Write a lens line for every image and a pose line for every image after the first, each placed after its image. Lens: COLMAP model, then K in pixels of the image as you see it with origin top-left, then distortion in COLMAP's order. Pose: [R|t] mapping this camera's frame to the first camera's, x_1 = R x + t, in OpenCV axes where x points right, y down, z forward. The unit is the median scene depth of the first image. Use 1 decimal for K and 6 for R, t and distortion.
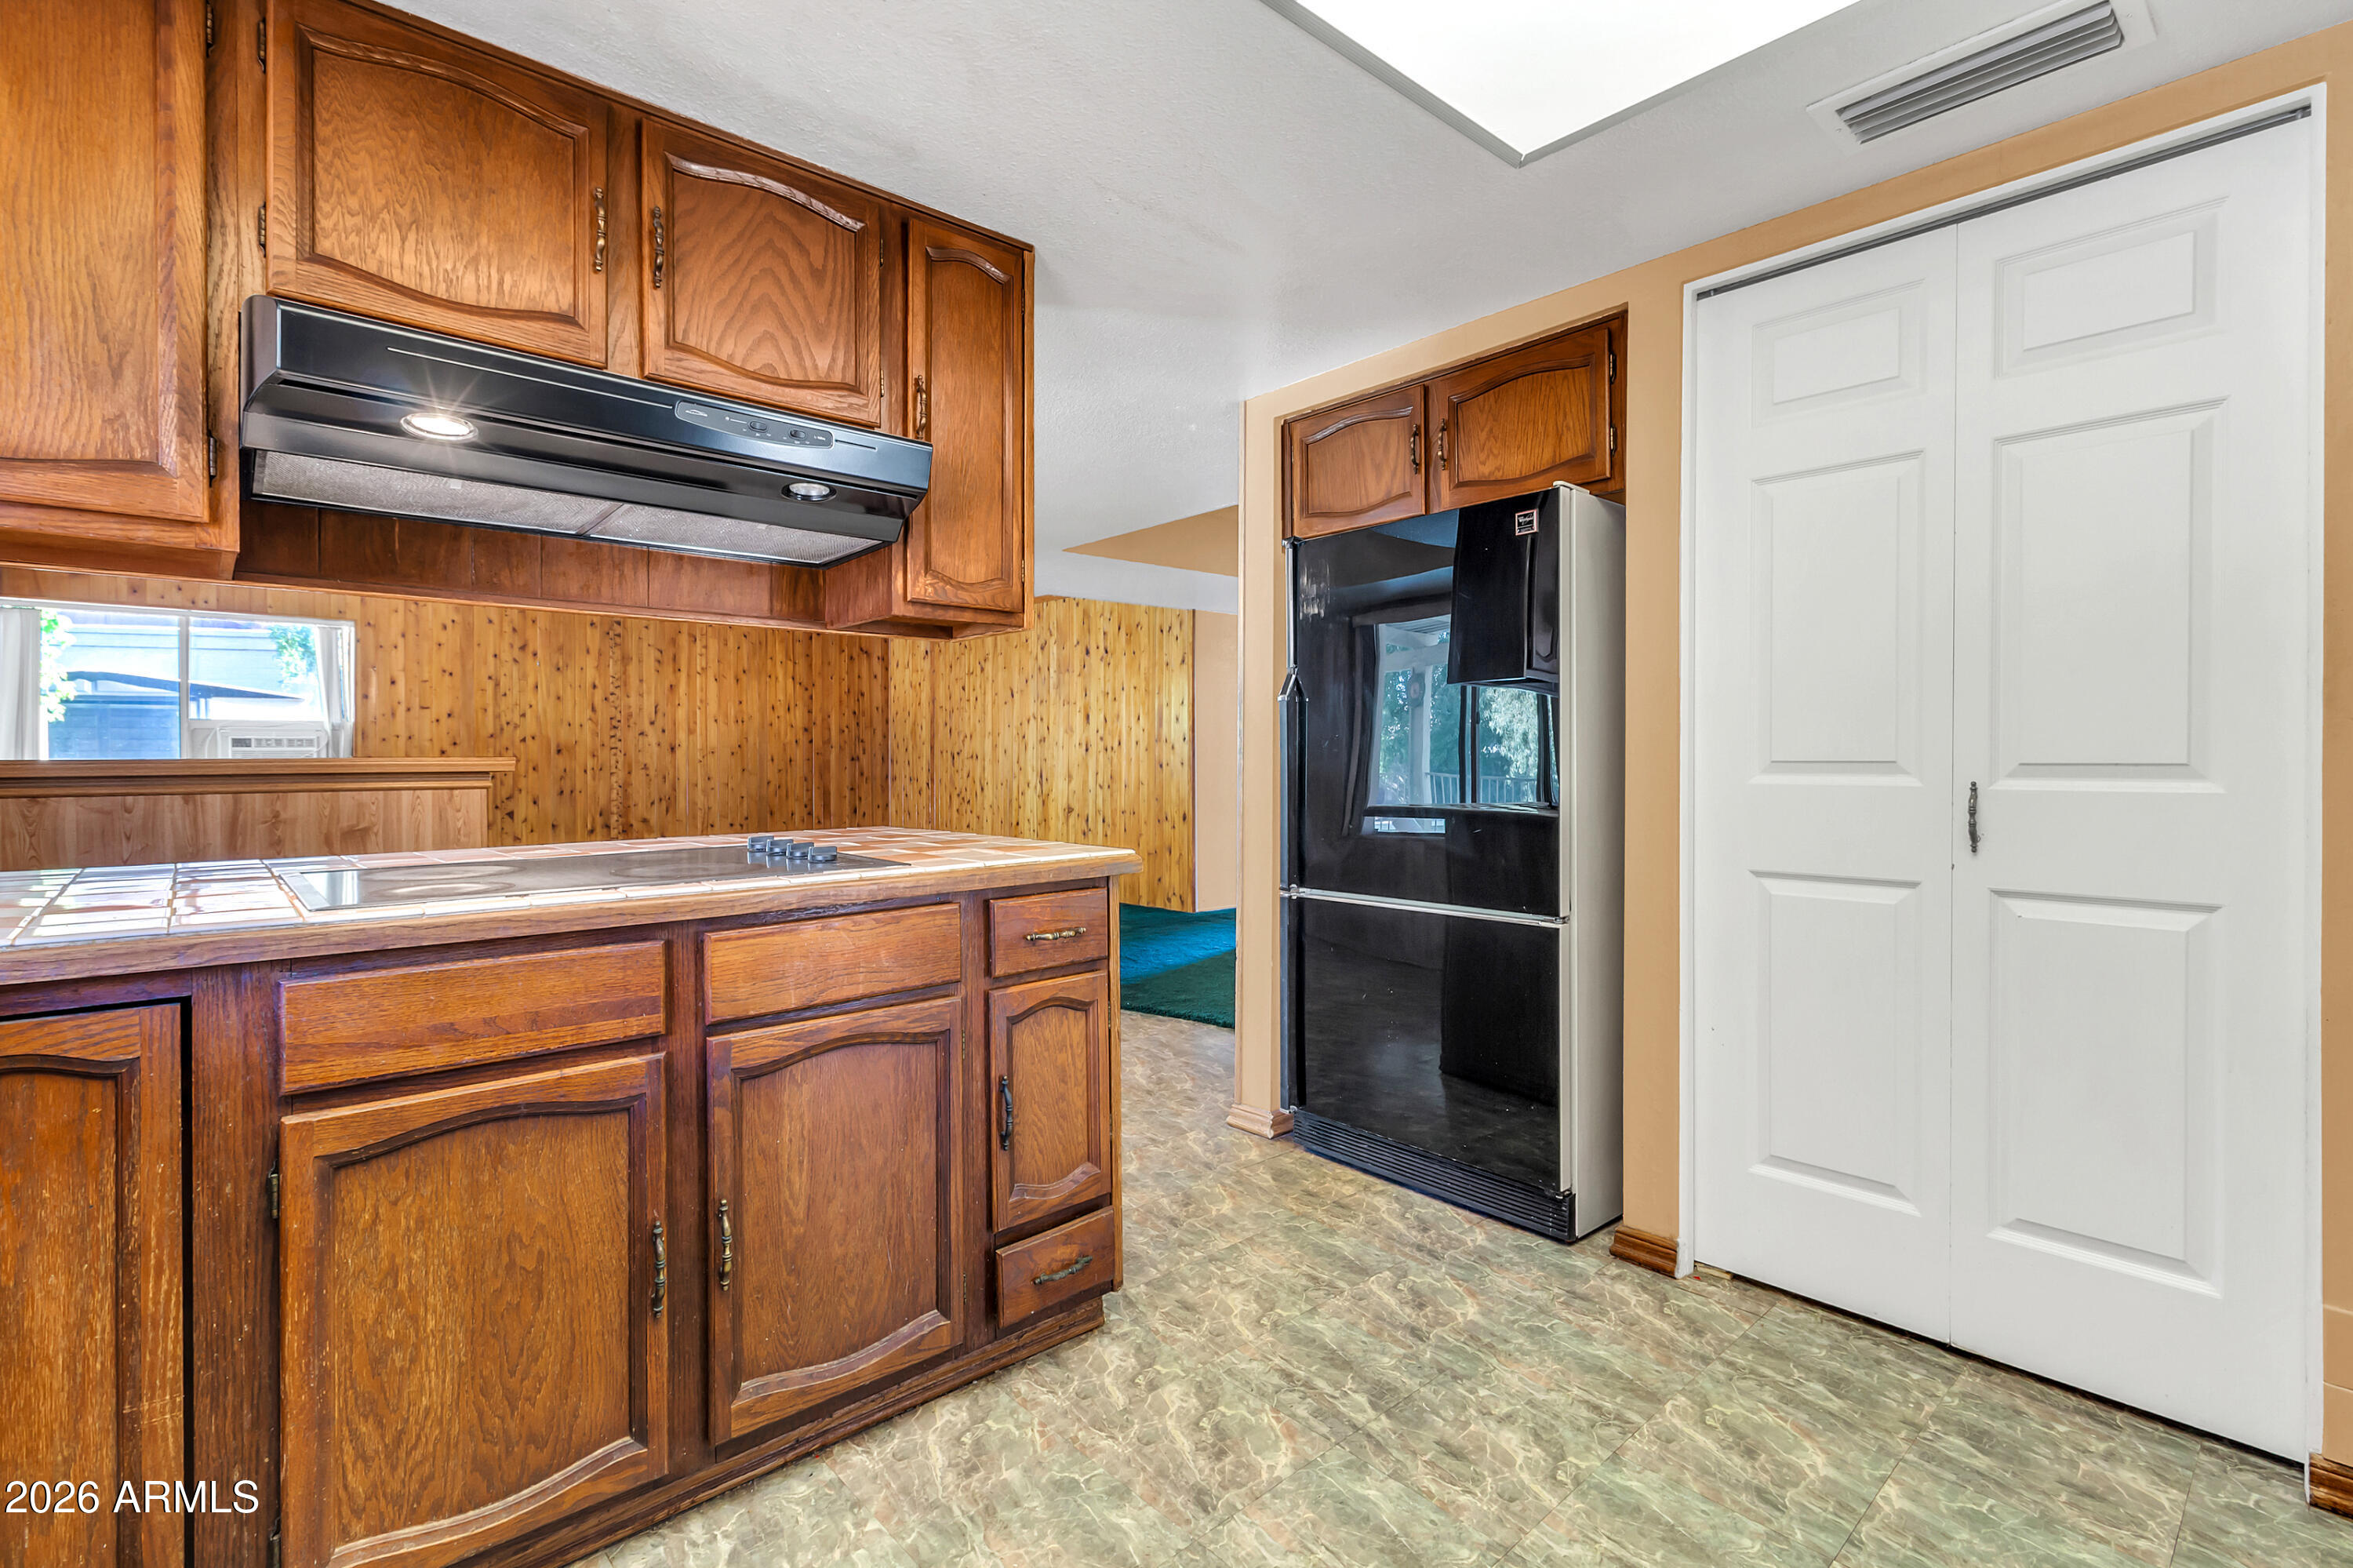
lens RADIAL K [[1105.3, 0, 1184.7], [0, 1105.3, 765.2], [0, 0, 1]] dist [0.005955, -0.002298]
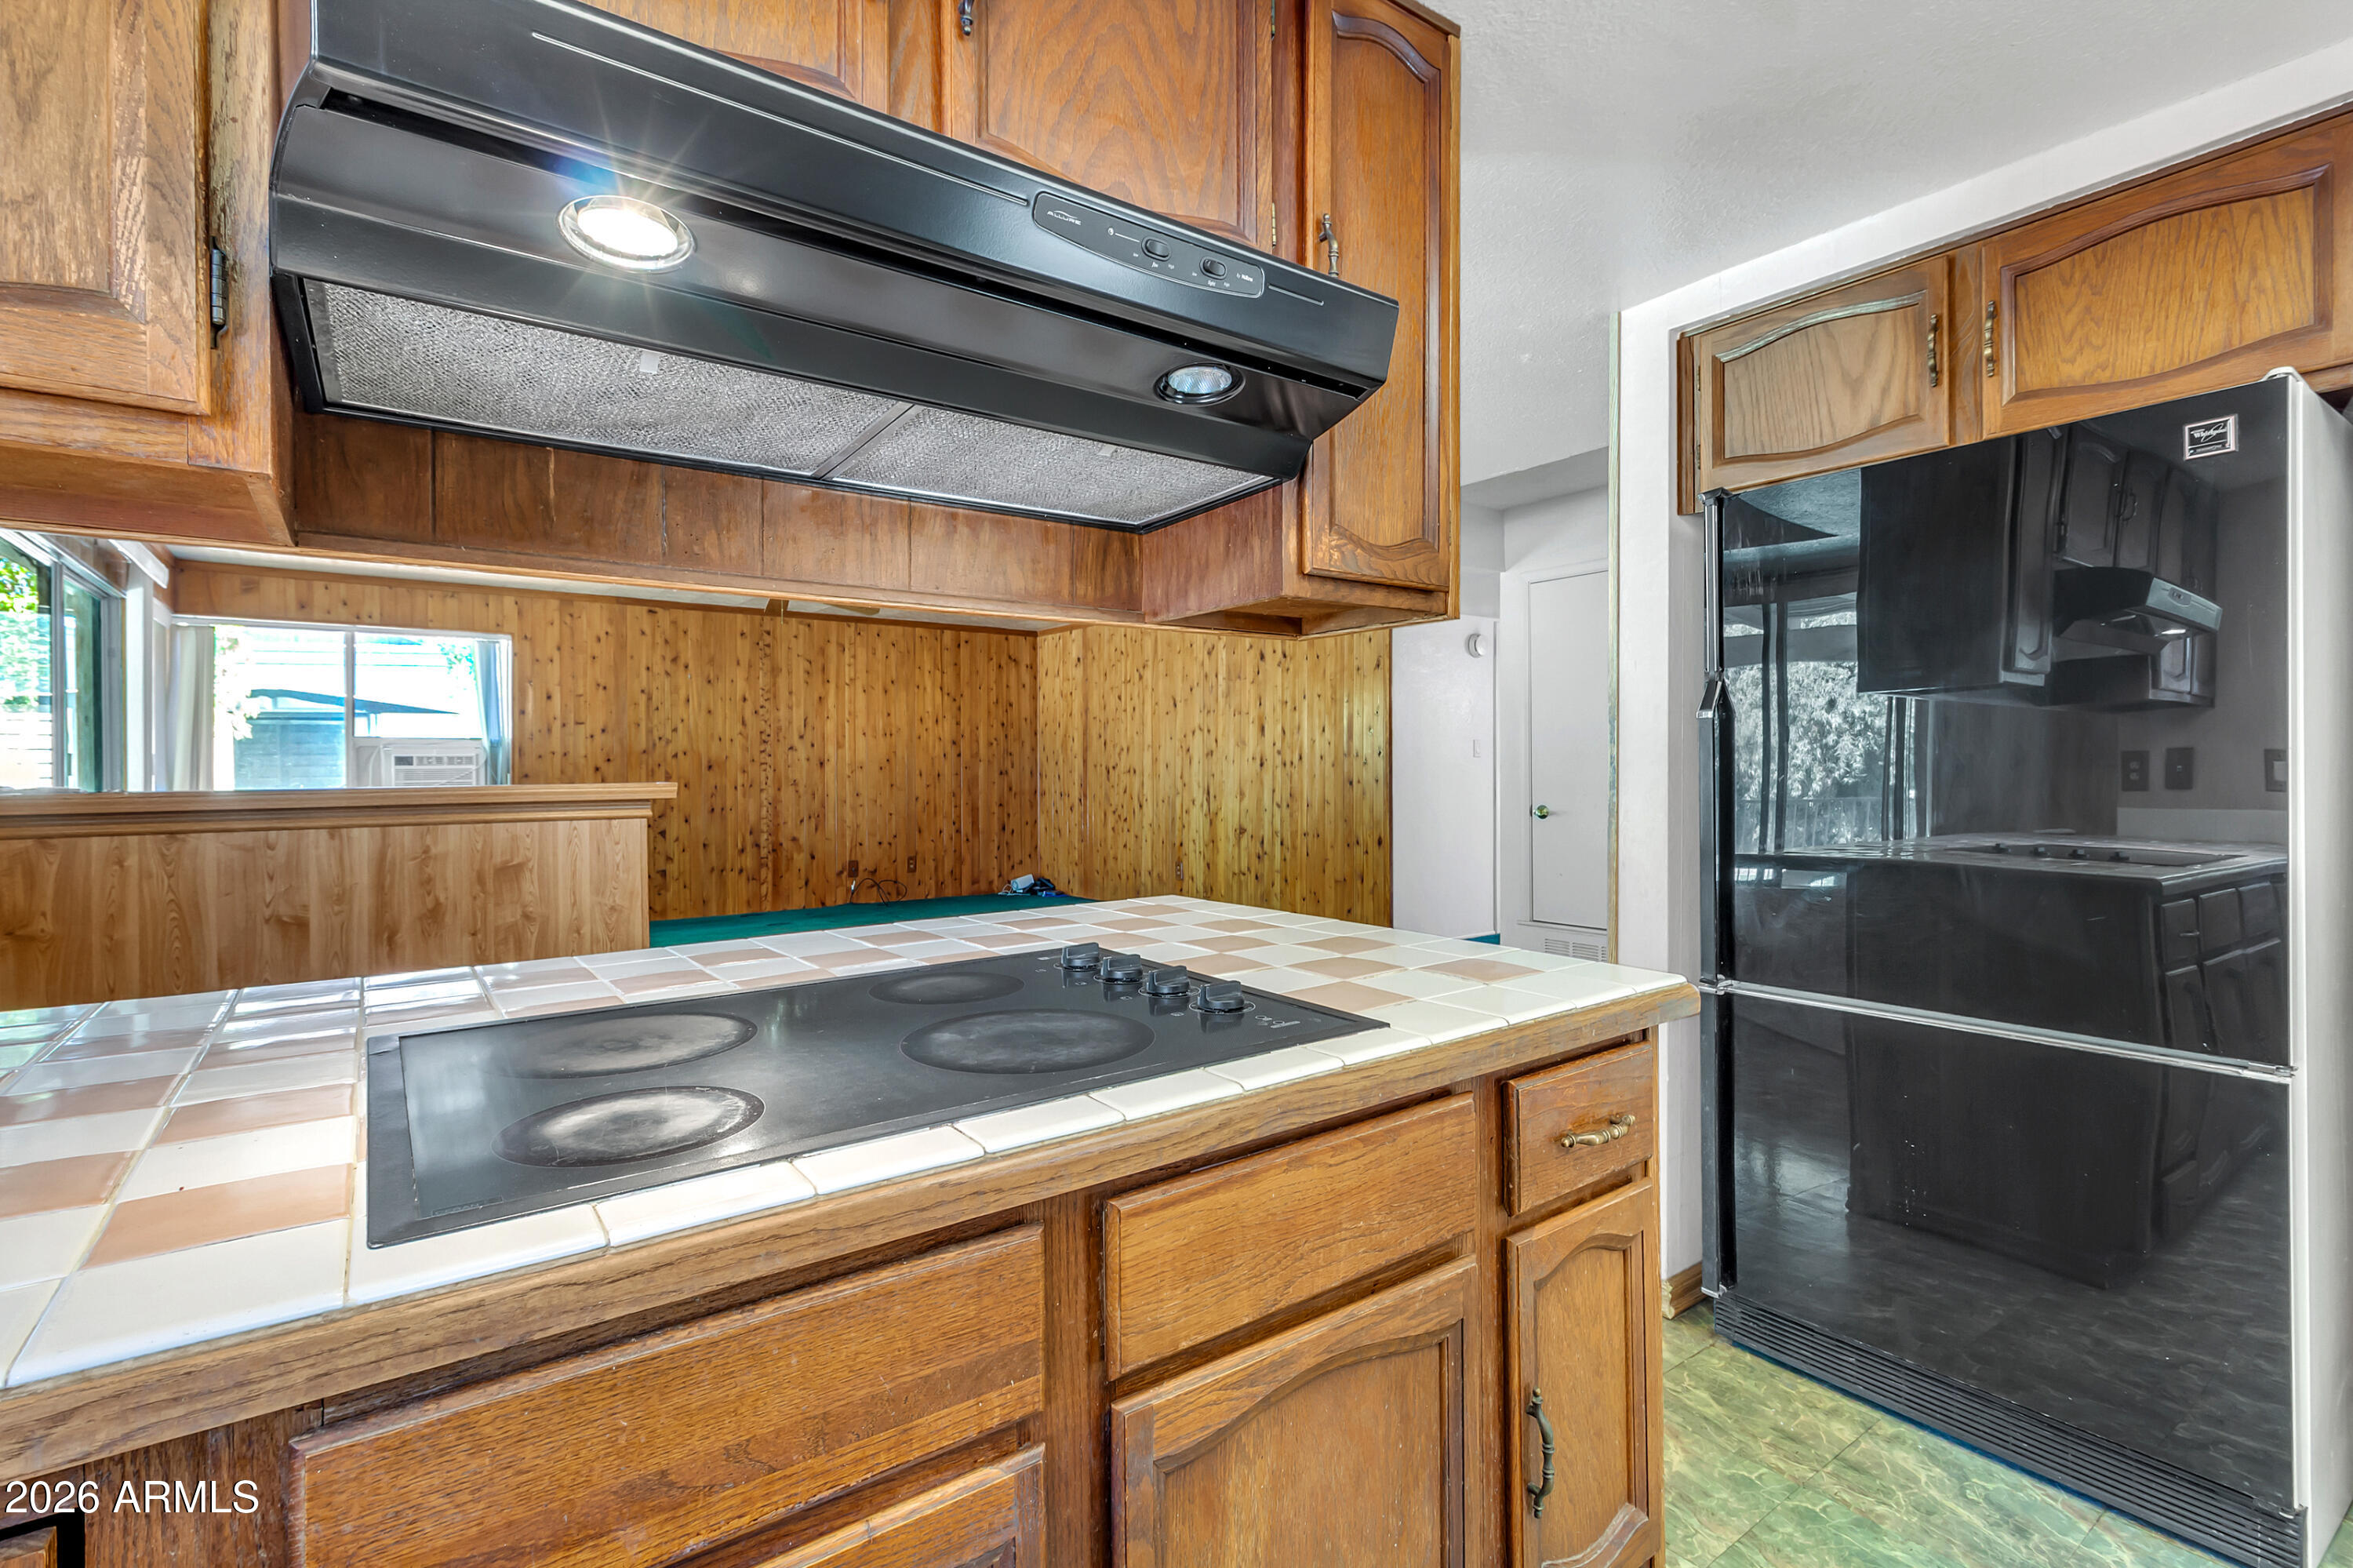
lens RADIAL K [[1105.3, 0, 1170.3], [0, 1105.3, 771.2], [0, 0, 1]] dist [0.005955, -0.002298]
pose [[0.993985, -0.001205, -0.109513, -0.255201], [0.001217, 0.999999, 0.000052, -0.035340], [0.109513, -0.000185, 0.993985, 0.359860]]
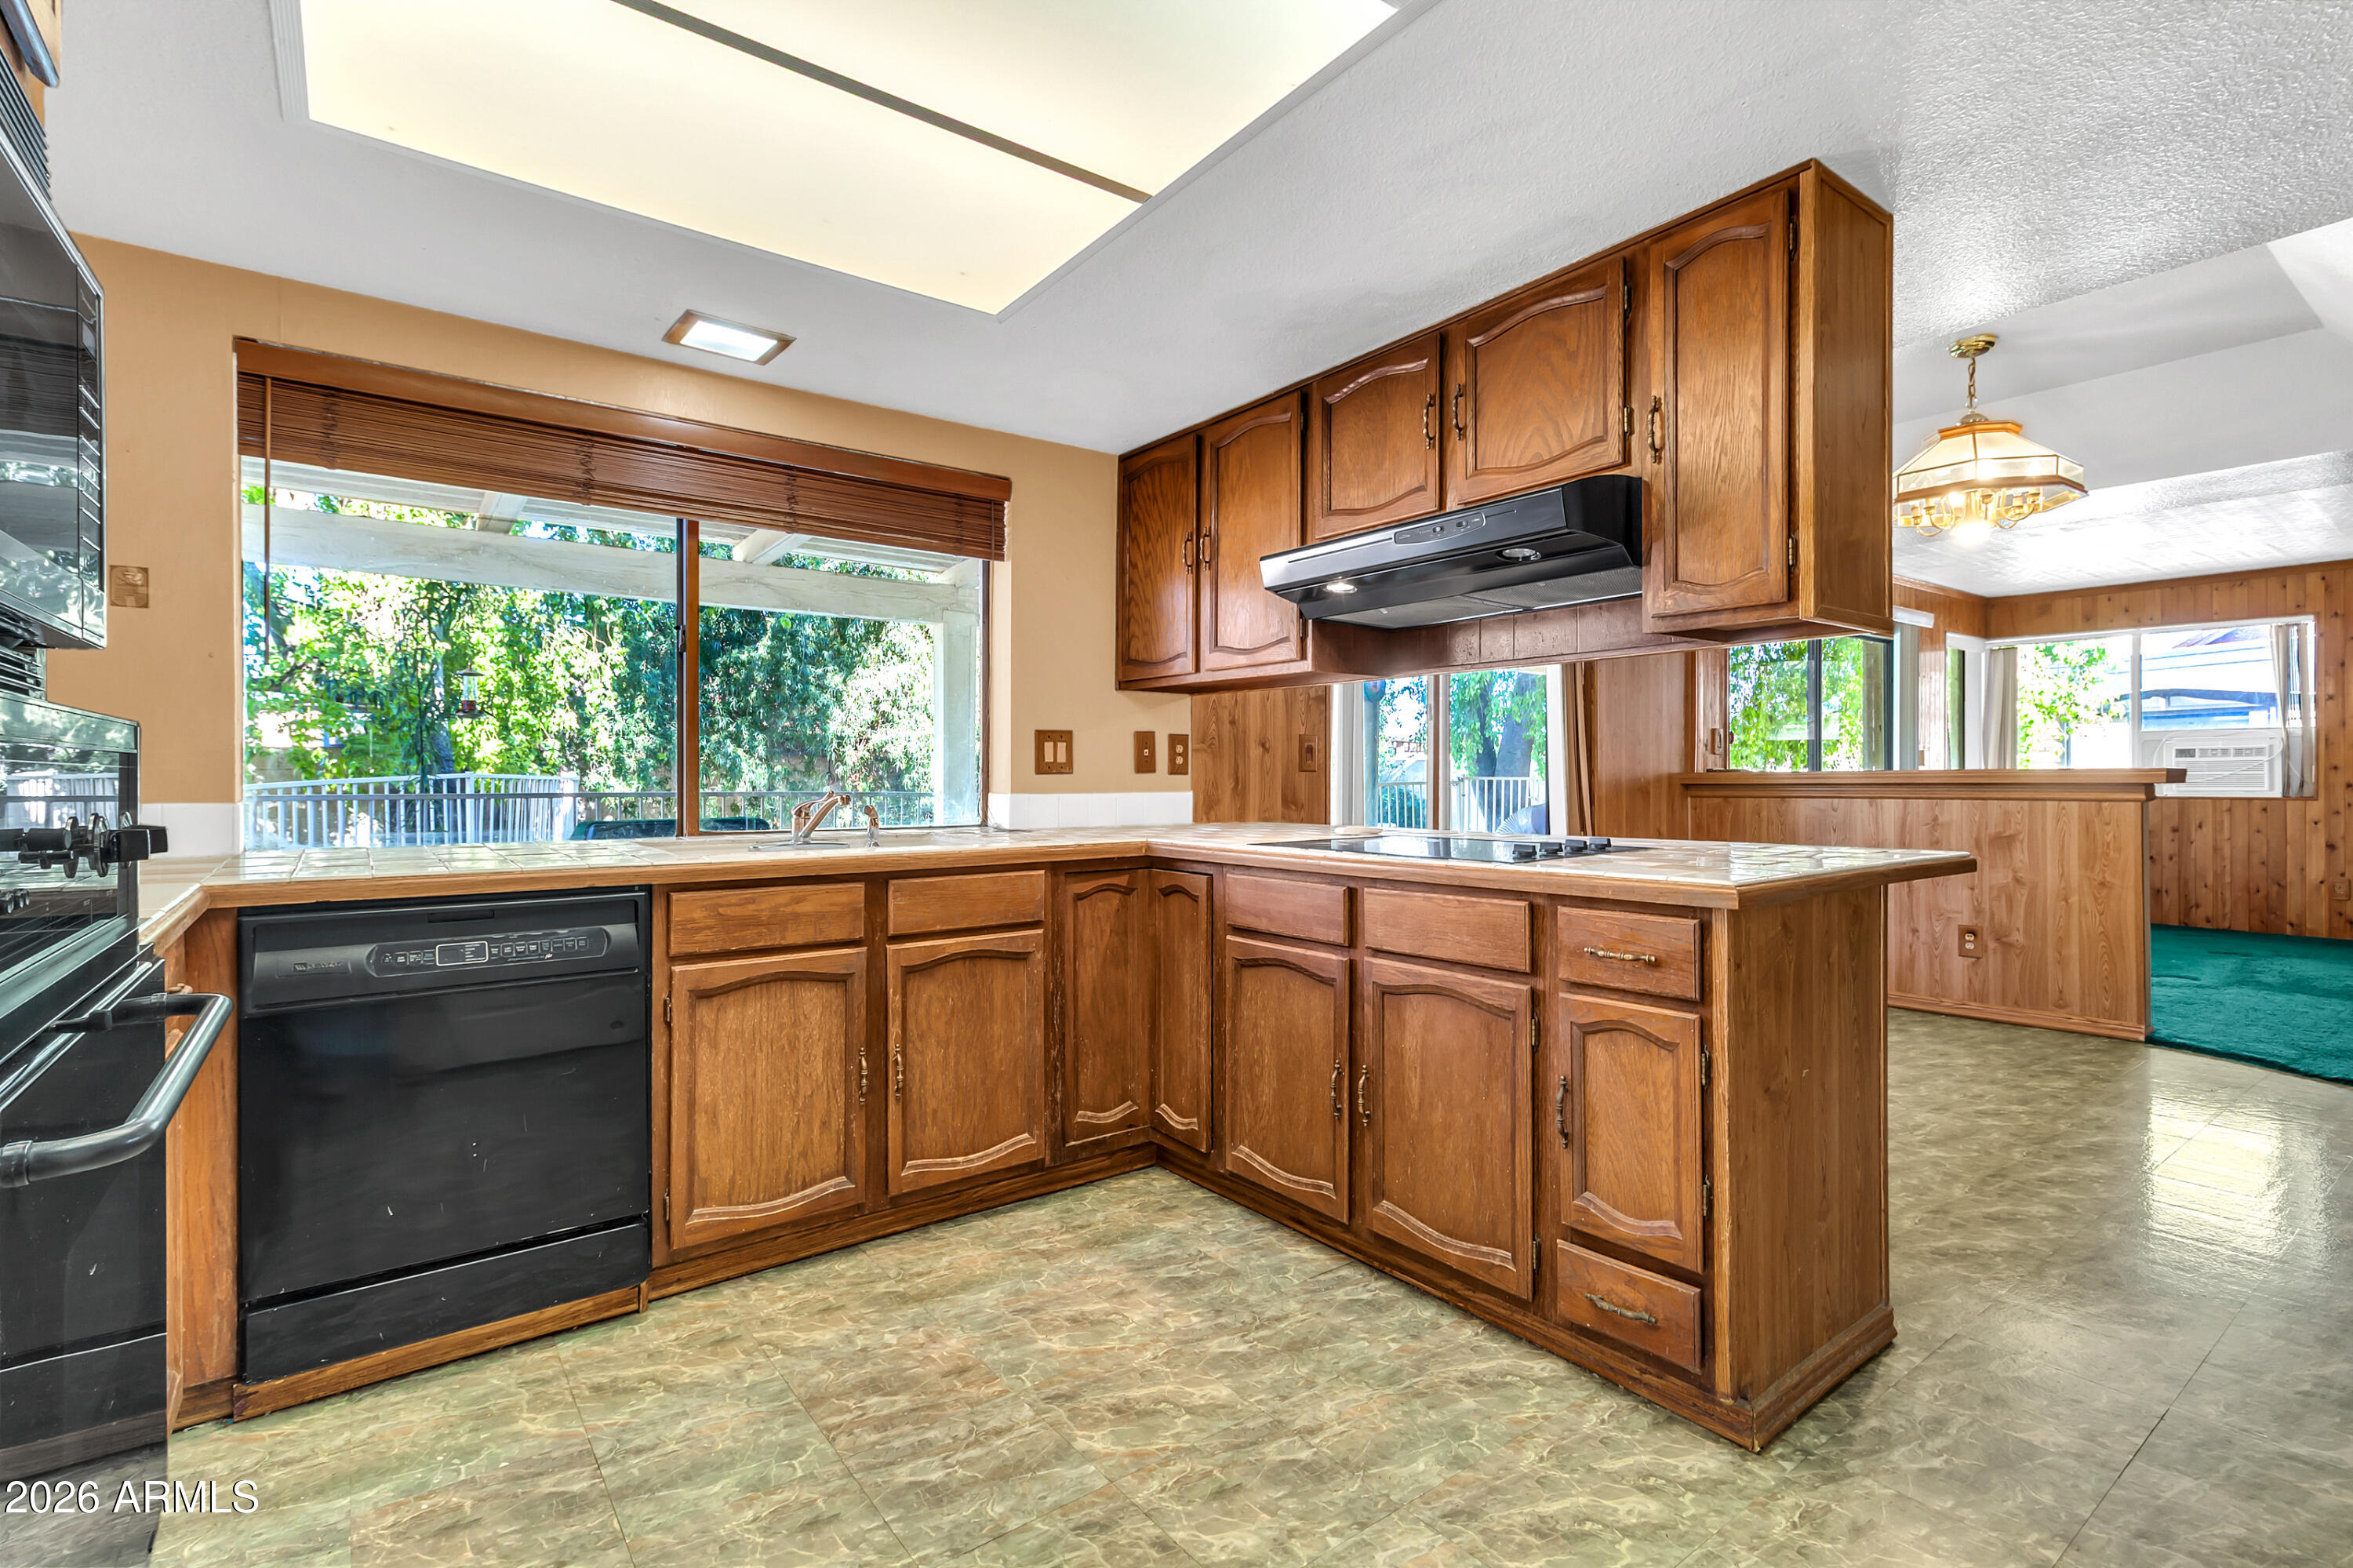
lens RADIAL K [[1105.3, 0, 1191.3], [0, 1105.3, 761.7], [0, 0, 1]] dist [0.005955, -0.002298]
pose [[-0.083494, -0.006433, -0.996488, 0.802009], [-0.004176, 0.999973, -0.006106, -0.006807], [0.996500, 0.003651, -0.083518, 0.648976]]
